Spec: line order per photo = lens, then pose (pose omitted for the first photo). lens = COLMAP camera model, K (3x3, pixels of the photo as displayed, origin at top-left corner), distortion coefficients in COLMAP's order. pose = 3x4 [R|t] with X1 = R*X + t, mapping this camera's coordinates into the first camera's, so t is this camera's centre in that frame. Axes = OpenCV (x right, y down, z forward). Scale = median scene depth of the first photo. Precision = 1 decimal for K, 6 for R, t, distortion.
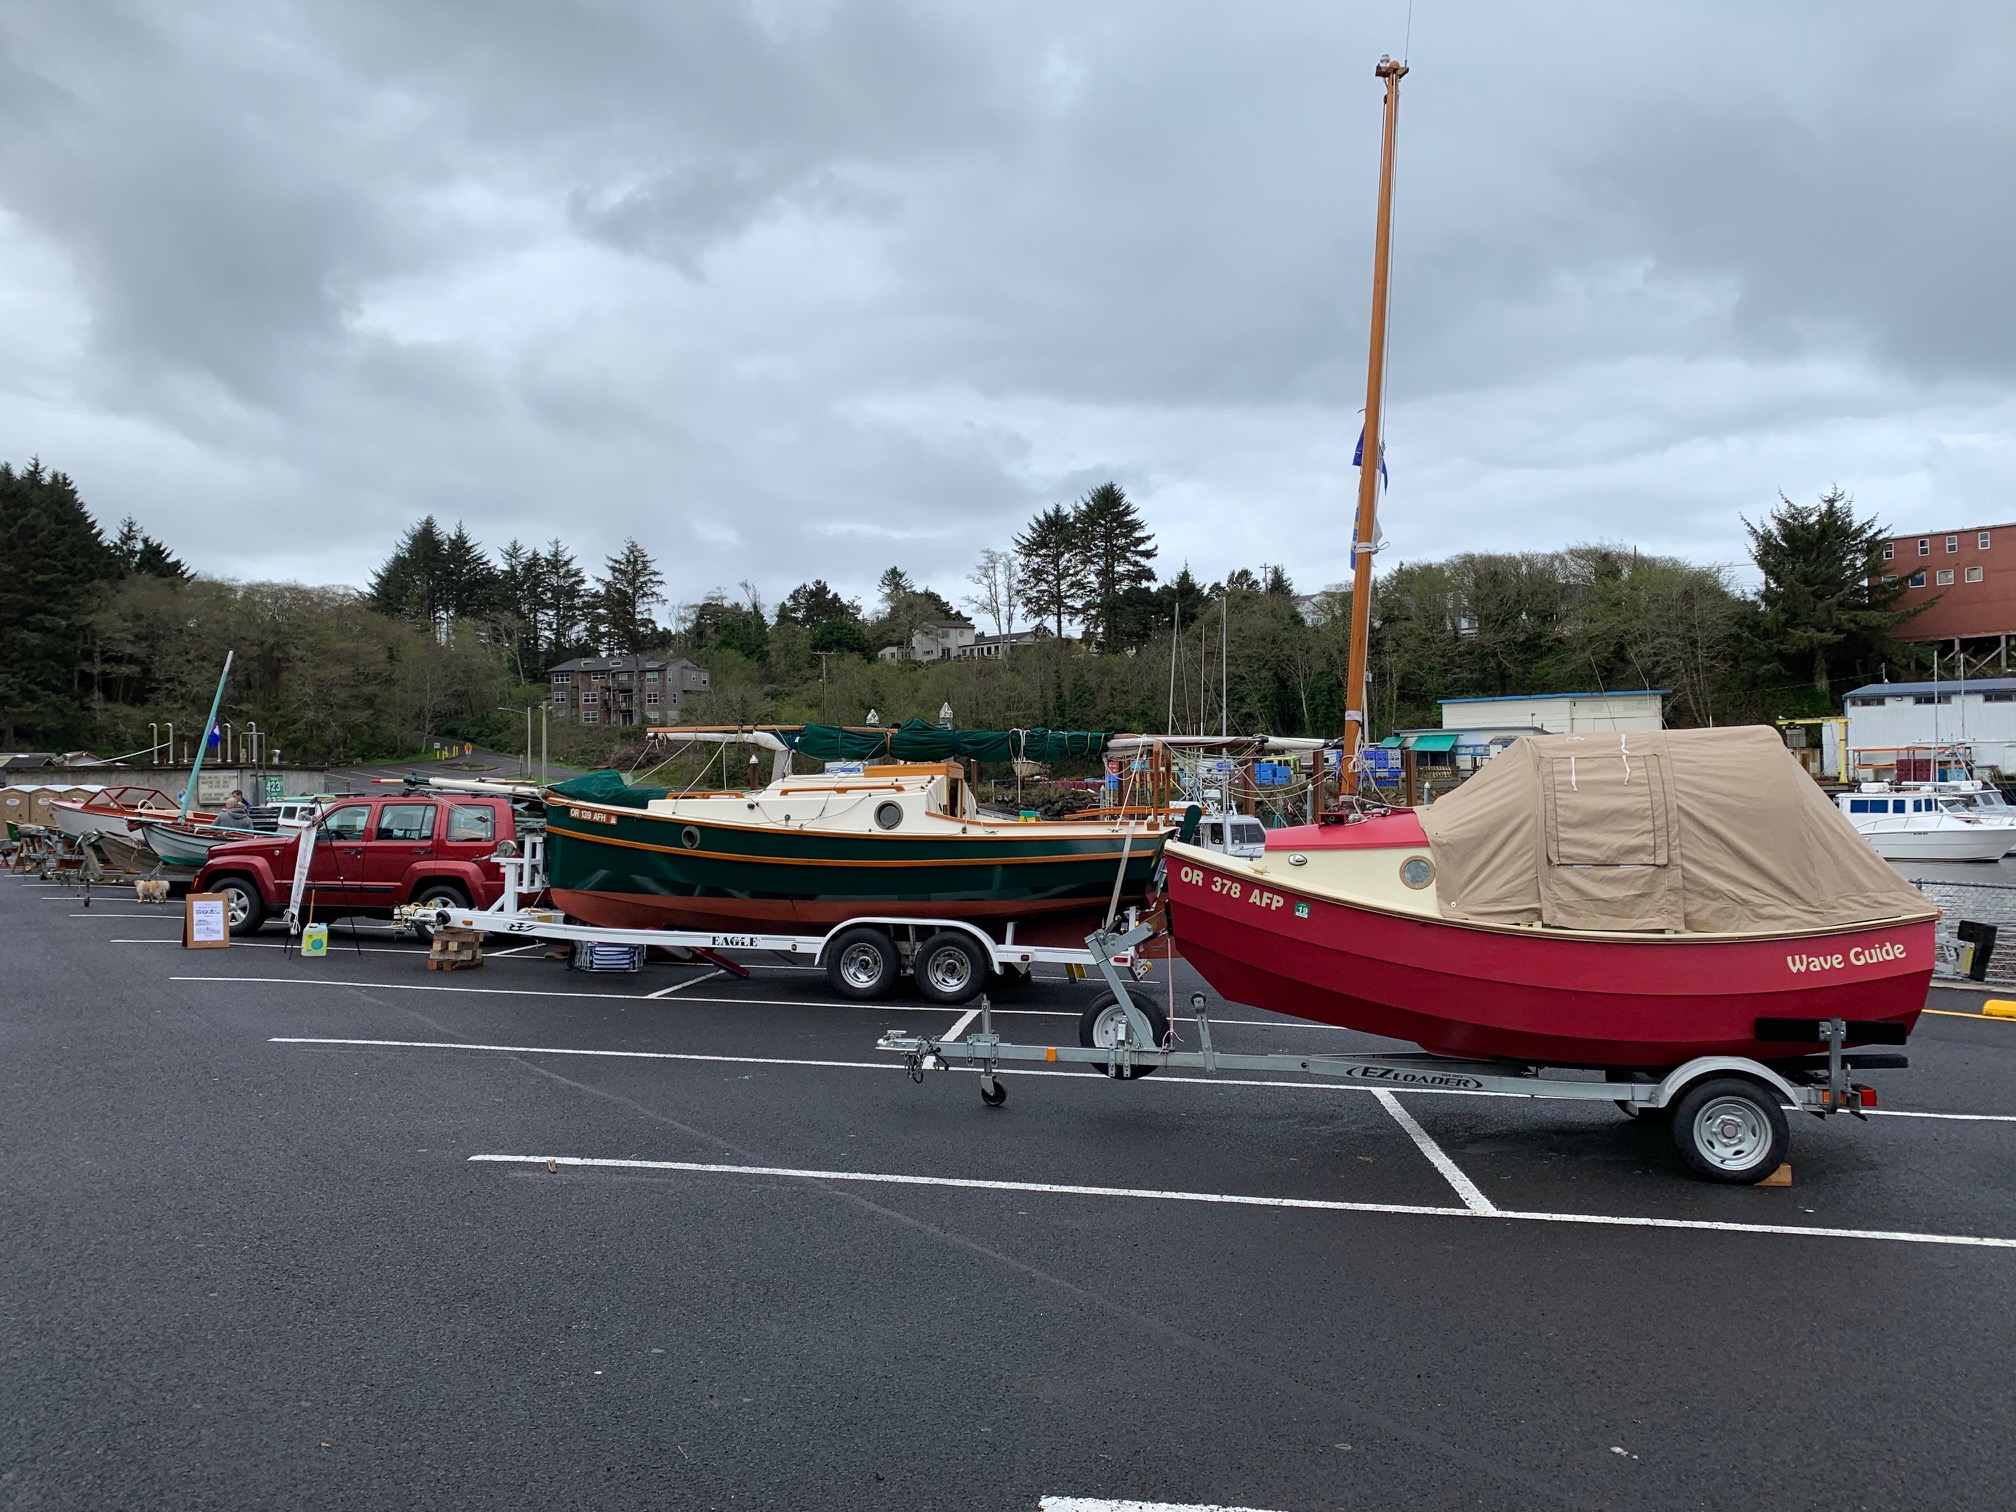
lens RADIAL K [[1560.2, 0, 1038.3], [0, 1560.2, 800.4], [0, 0, 1]] dist [0.066145, -0.061084]
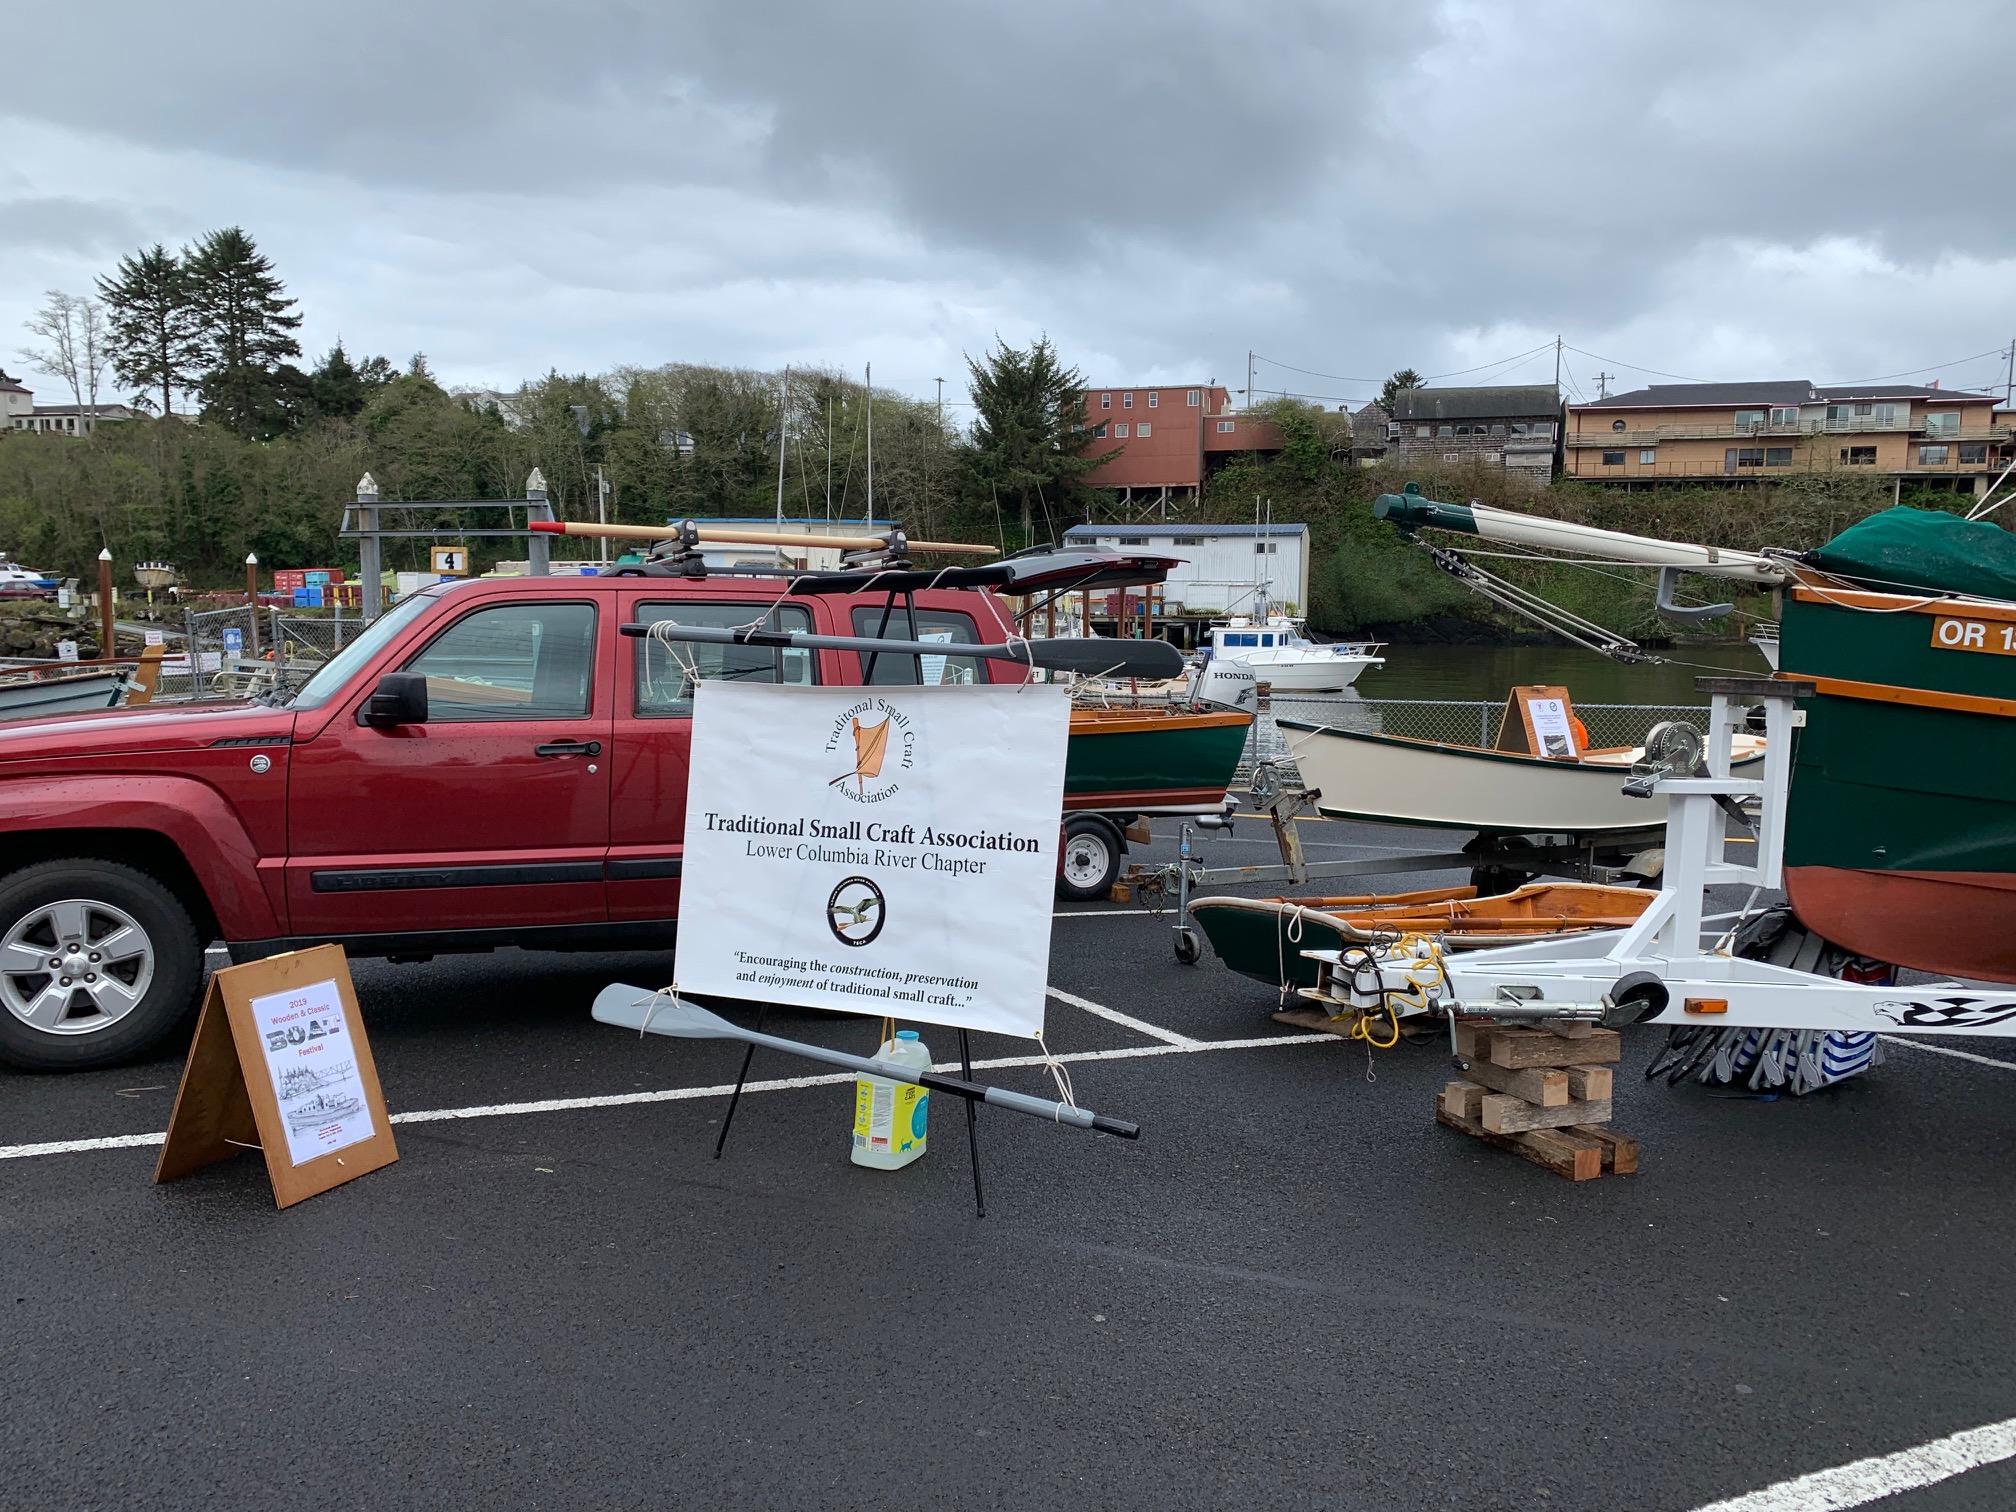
lens RADIAL K [[1560.2, 0, 989.2], [0, 1560.2, 755.8], [0, 0, 1]] dist [0.066145, -0.061084]
pose [[0.853884, -0.027605, 0.519731, -0.054931], [-0.015290, 0.996831, 0.078066, 0.000817], [-0.520239, -0.074606, 0.850756, 0.073275]]
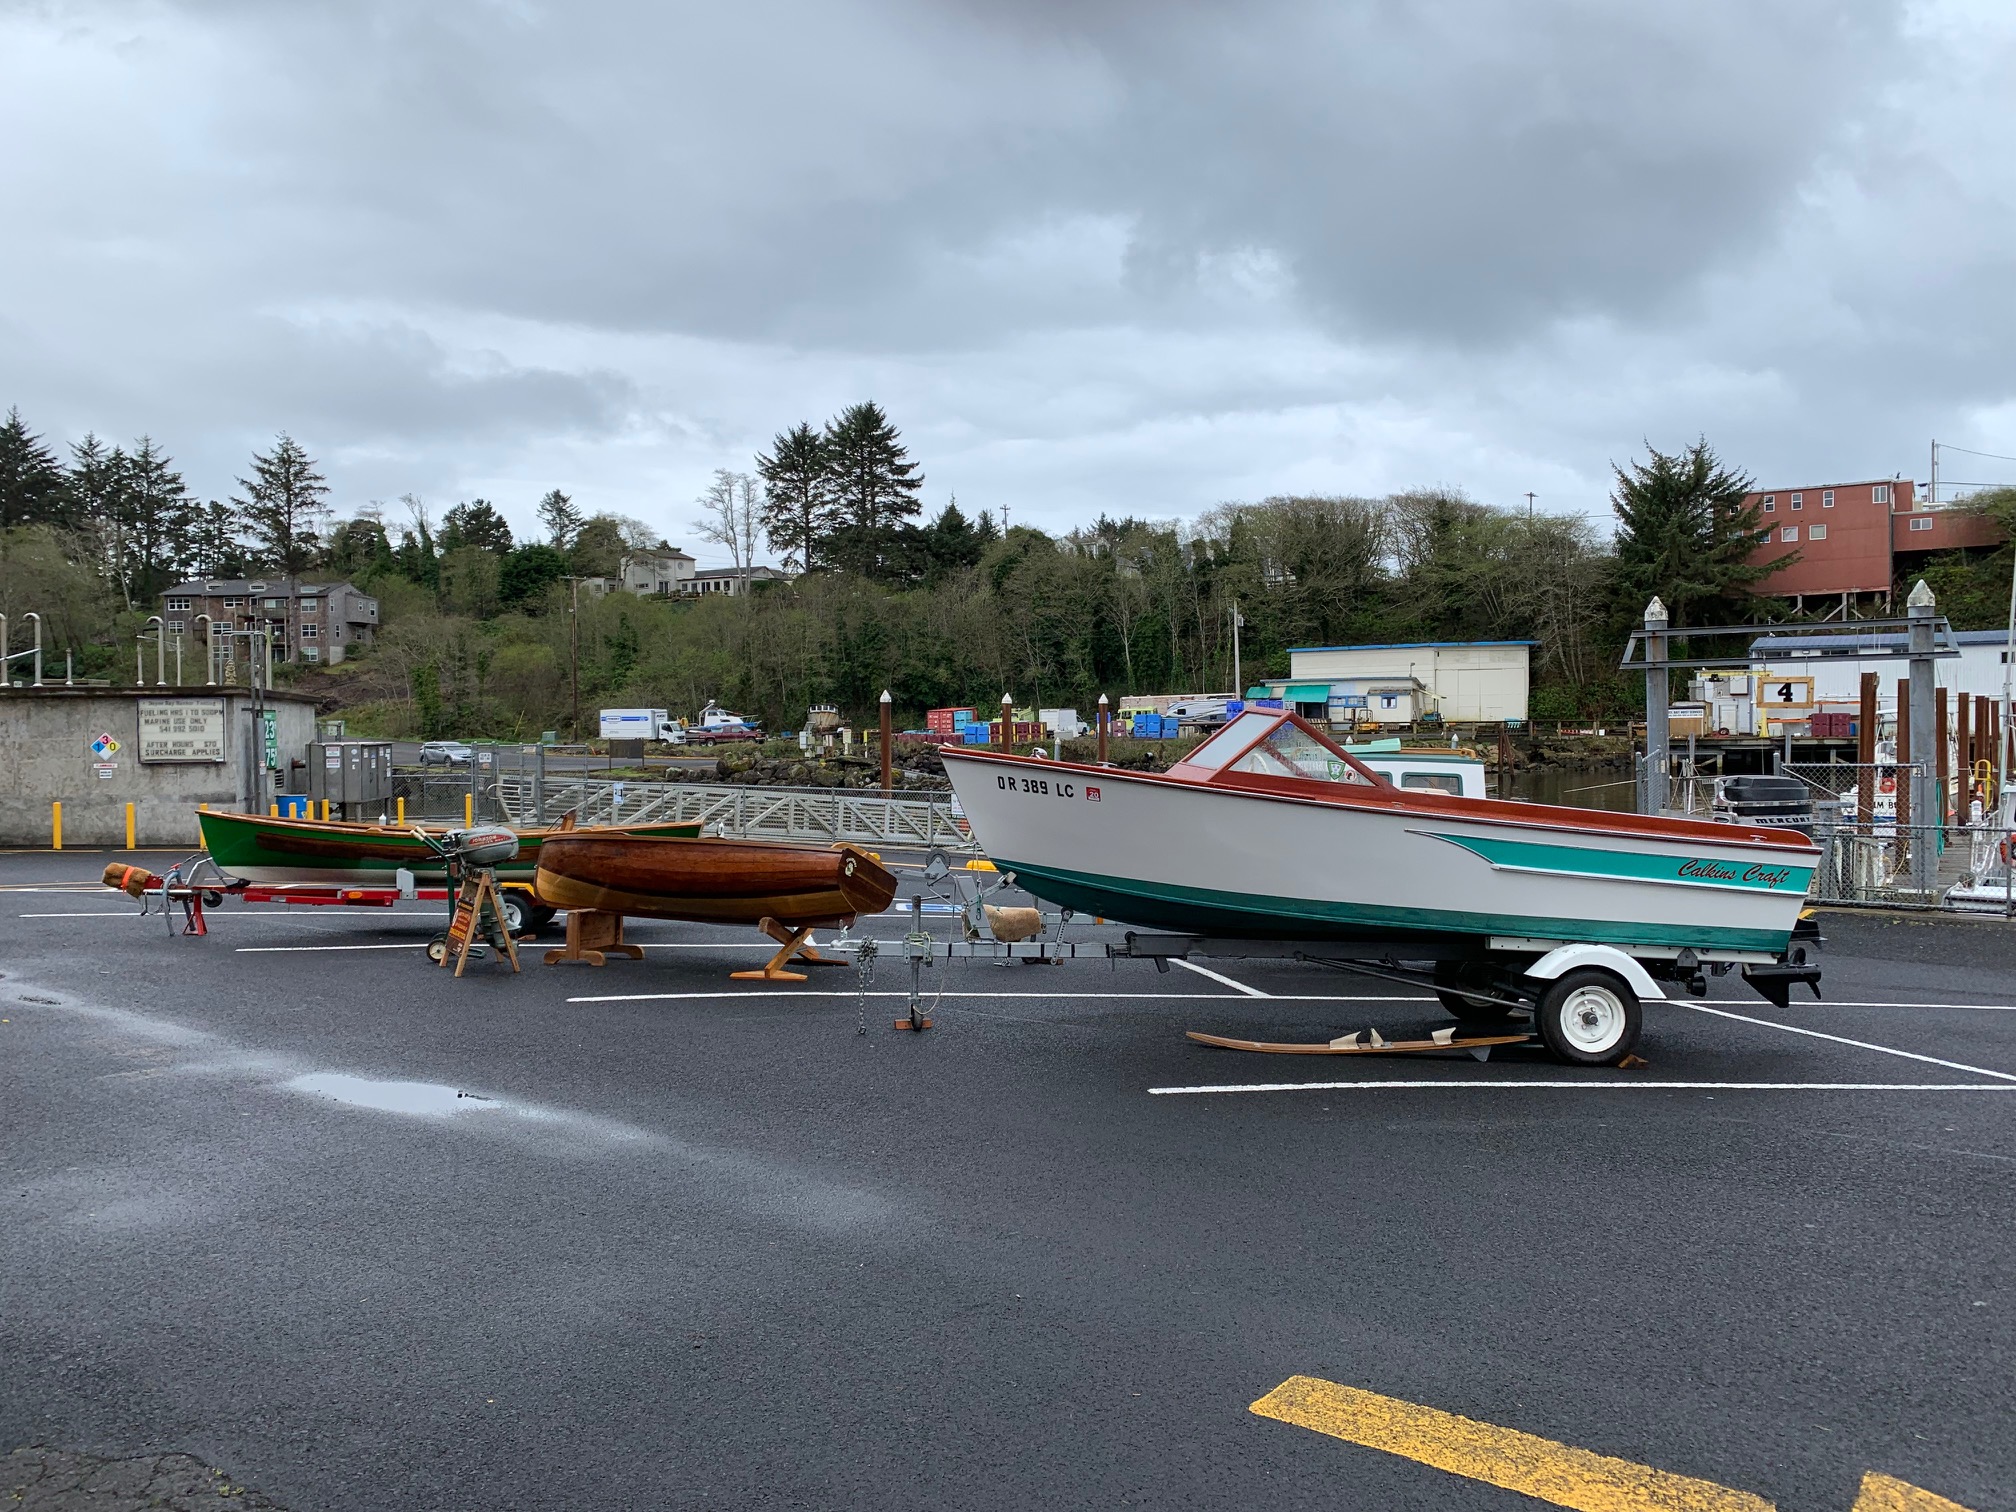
lens RADIAL K [[1560.2, 0, 965.5], [0, 1560.2, 754.3], [0, 0, 1]] dist [0.066145, -0.061084]
pose [[0.967310, 0.002270, 0.253588, -0.128161], [-0.001978, 0.999997, -0.001407, 0.000413], [-0.253591, 0.000859, 0.967311, 0.115962]]
